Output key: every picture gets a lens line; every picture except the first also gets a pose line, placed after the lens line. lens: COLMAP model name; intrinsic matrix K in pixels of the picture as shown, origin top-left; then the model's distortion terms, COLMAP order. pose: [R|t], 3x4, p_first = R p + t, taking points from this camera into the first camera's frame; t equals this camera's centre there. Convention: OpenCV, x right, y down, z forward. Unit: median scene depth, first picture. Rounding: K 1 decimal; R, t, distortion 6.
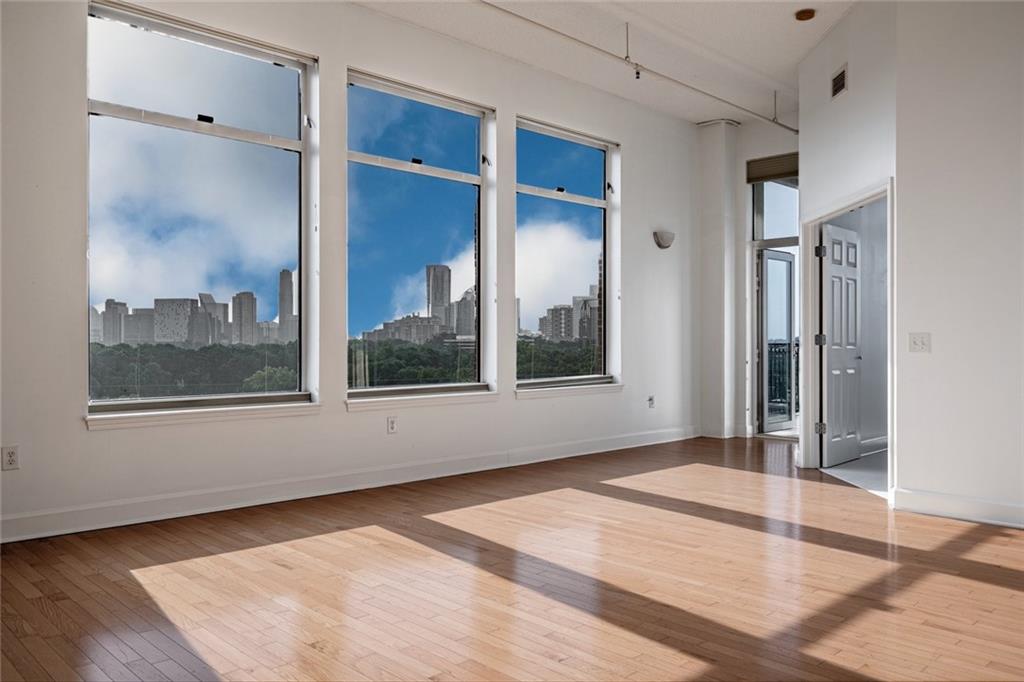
lens RADIAL K [[794.3, 0, 540.7], [0, 794.3, 348.1], [0, 0, 1]] dist [0.005452, 0.002988]
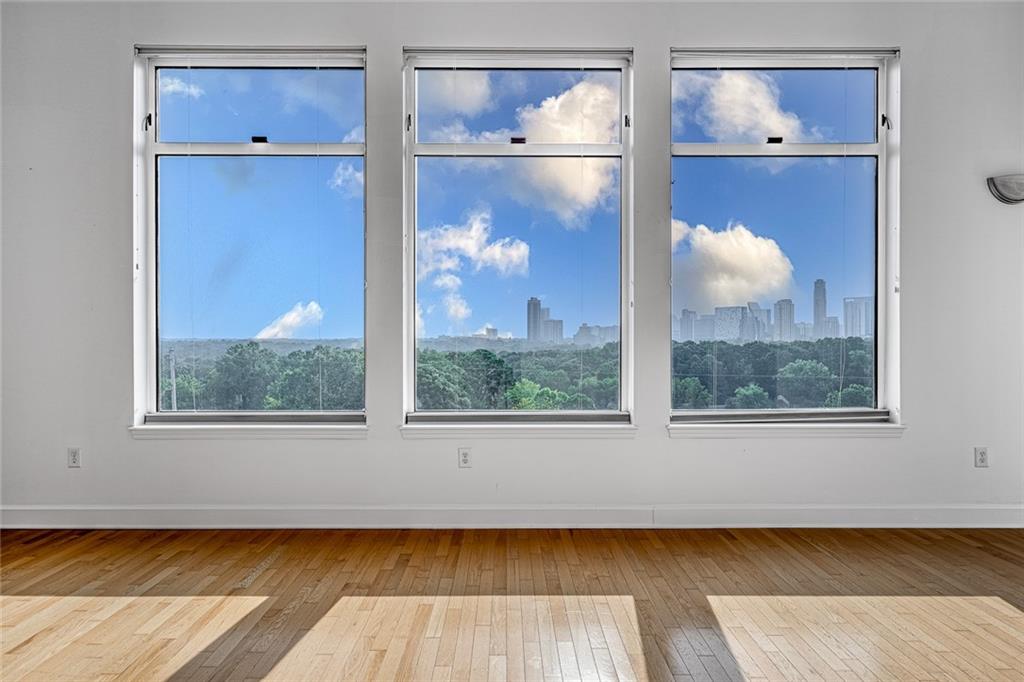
lens RADIAL K [[612.1, 0, 508.6], [0, 612.1, 340.4], [0, 0, 1]] dist [0.008126, 0.003018]
pose [[0.704333, 0.001571, -0.709868, 0.270999], [-0.005568, 0.999979, -0.003312, -0.022687], [0.709848, 0.006285, 0.704327, 0.505321]]
